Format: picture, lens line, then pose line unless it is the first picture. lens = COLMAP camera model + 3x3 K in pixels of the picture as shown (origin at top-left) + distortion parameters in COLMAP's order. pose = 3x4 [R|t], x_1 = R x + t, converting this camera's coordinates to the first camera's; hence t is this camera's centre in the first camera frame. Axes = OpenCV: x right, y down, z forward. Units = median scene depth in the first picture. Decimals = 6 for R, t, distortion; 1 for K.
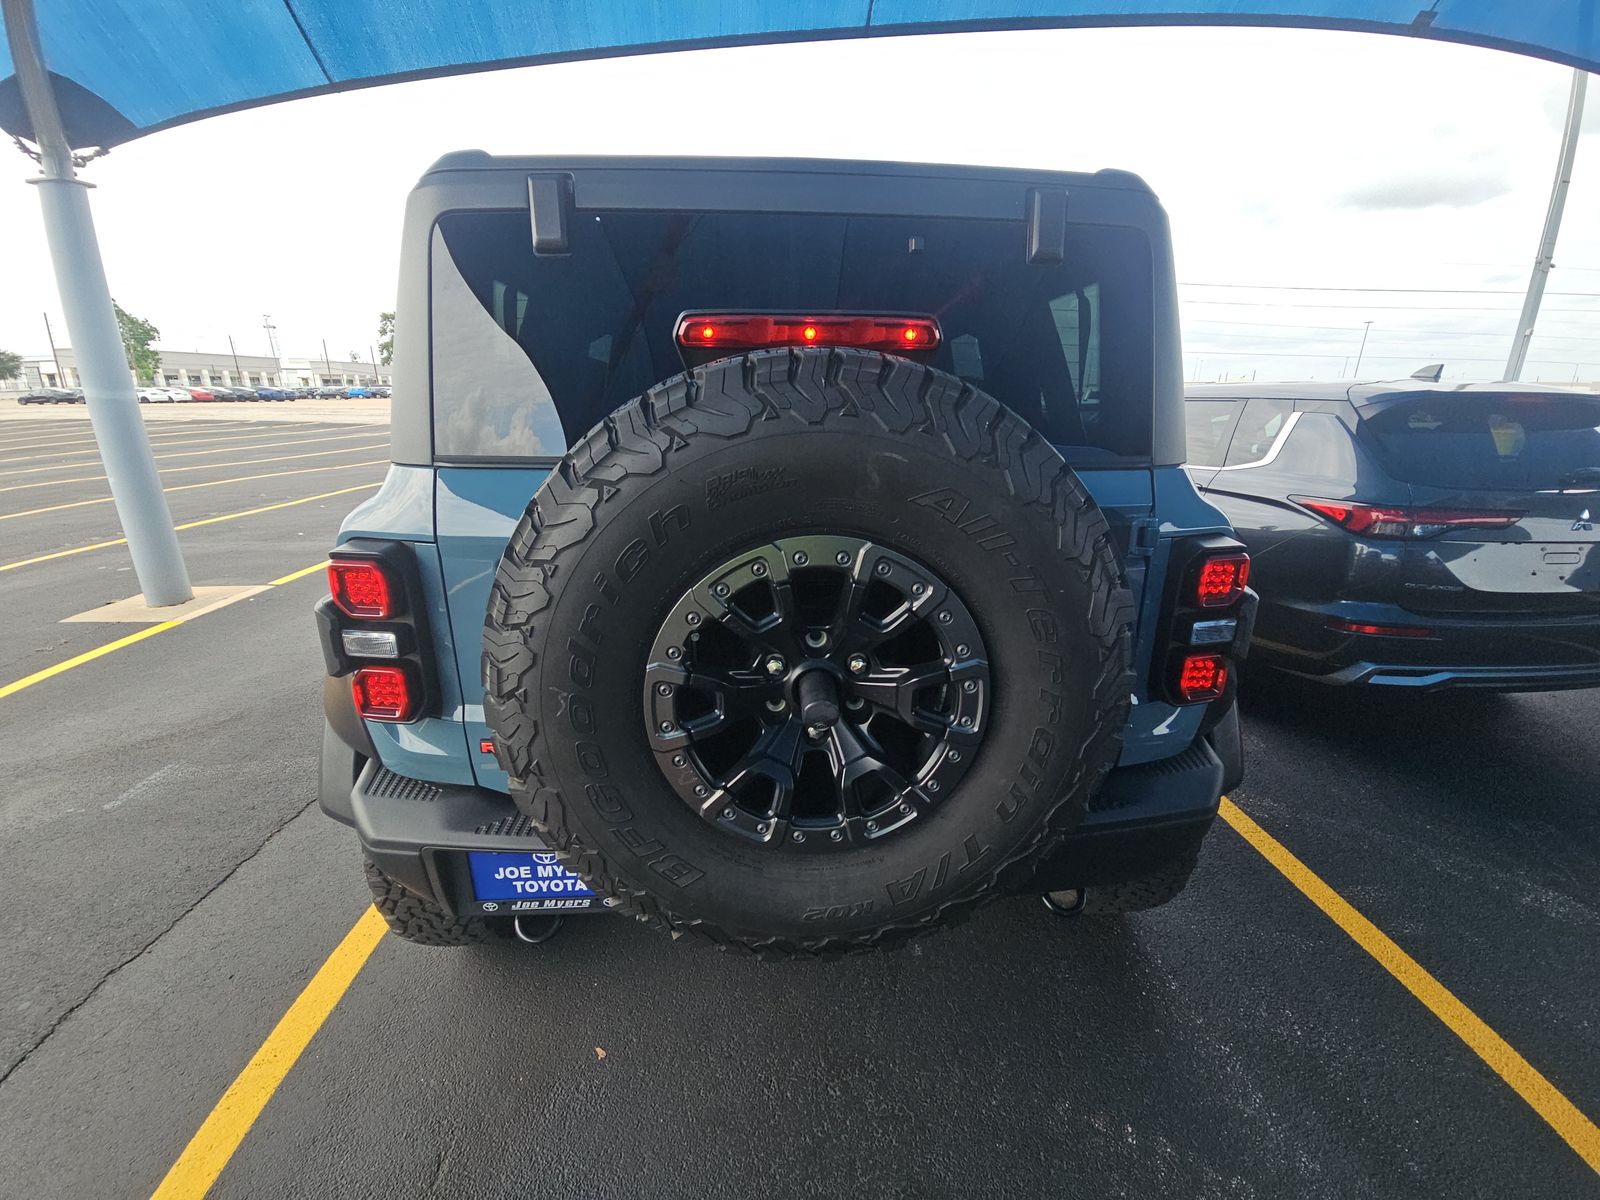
lens RADIAL K [[647.9, 0, 802.1], [0, 647.9, 605.7], [0, 0, 1]] dist [0.001912, 0.000060]
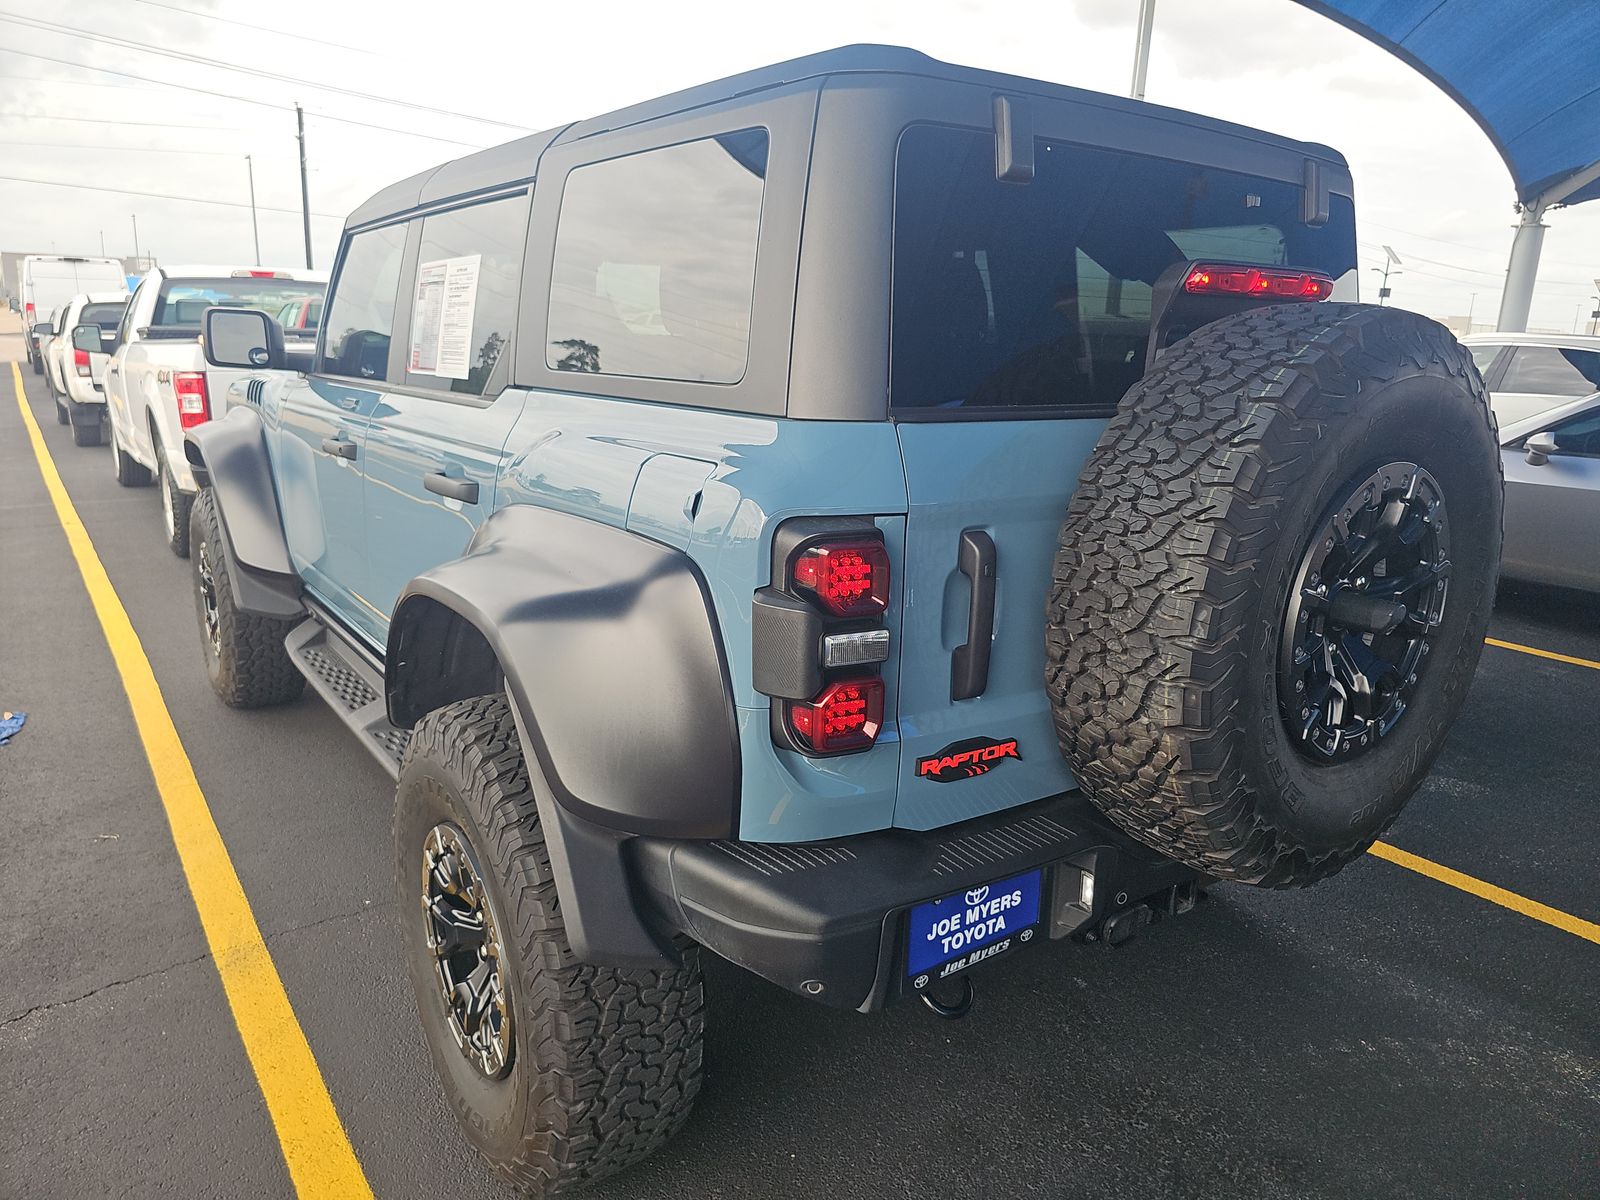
lens RADIAL K [[1081.9, 0, 805.2], [0, 1081.9, 599.6], [0, 0, 1]] dist [-0.010866, -0.000749]
pose [[0.845754, -0.121397, 0.519579, -1.218524], [0.151250, 0.988378, -0.015270, 0.010930], [-0.511687, 0.091501, 0.854286, -0.076505]]
